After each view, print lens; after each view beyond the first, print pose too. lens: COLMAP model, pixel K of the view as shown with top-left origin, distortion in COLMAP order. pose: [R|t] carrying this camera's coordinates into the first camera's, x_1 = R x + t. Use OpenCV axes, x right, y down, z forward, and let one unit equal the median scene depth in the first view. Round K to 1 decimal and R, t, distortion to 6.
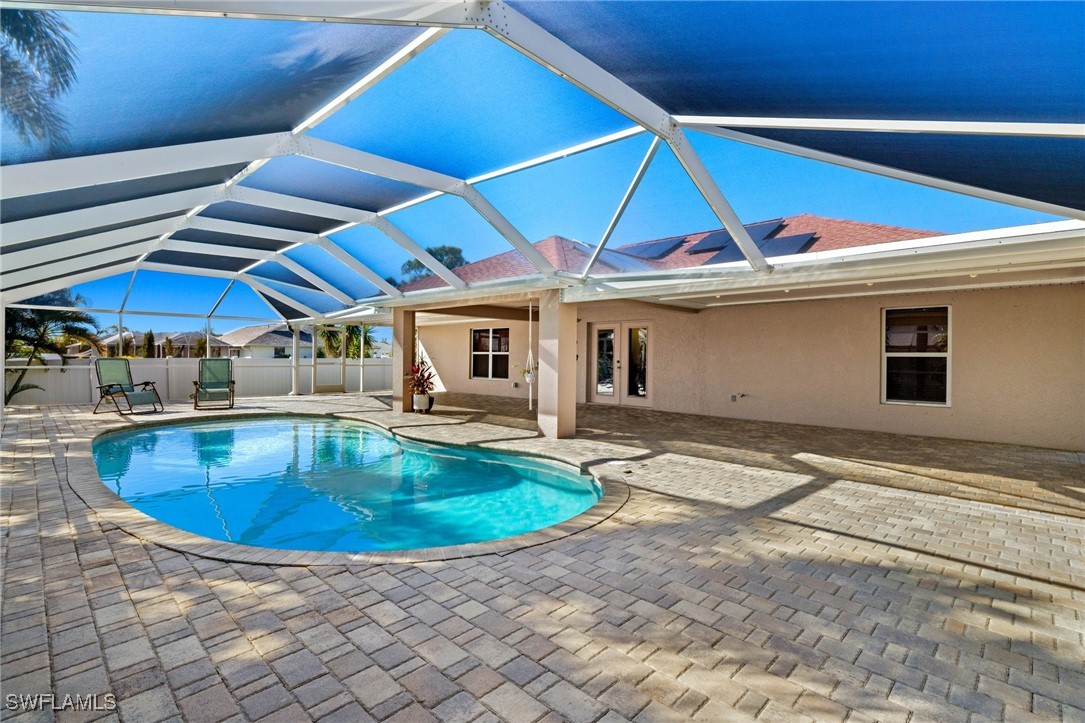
lens RADIAL K [[511.9, 0, 542.5], [0, 511.9, 361.5], [0, 0, 1]] dist [0.022644, 0.000129]
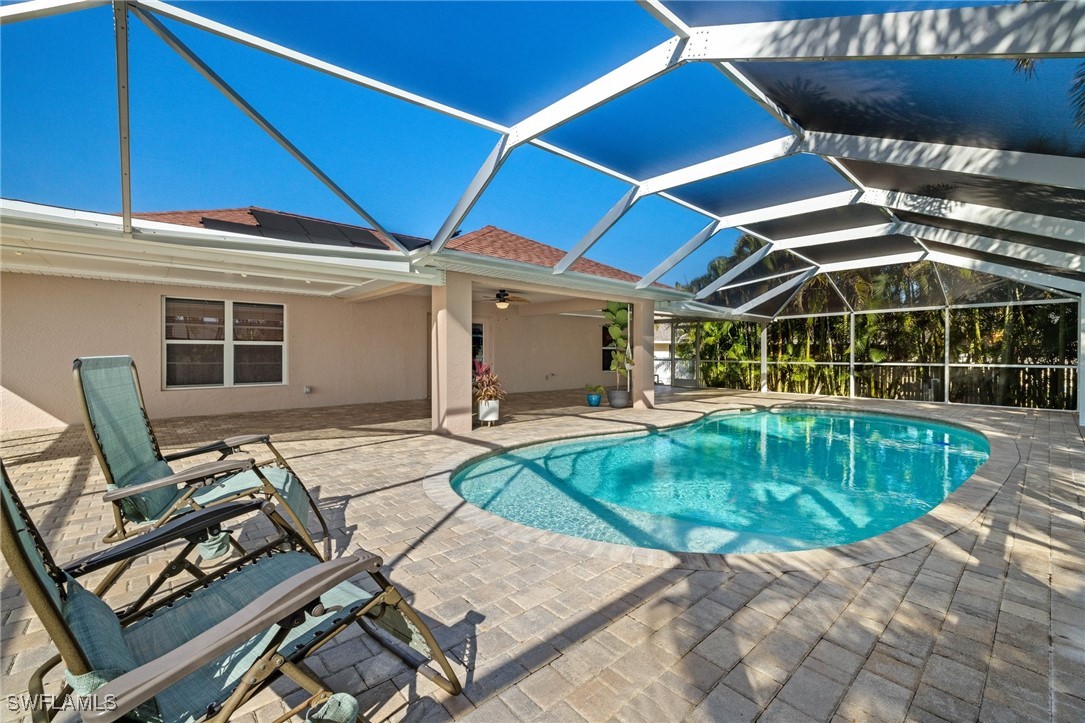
lens RADIAL K [[473.5, 0, 542.5], [0, 473.5, 361.5], [0, 0, 1]] dist [0.000748, -0.000019]
pose [[0.062378, -0.032708, 0.997517, -0.612961], [0.003185, 0.999464, 0.032572, -0.010912], [-0.998048, 0.001145, 0.062448, 0.591578]]
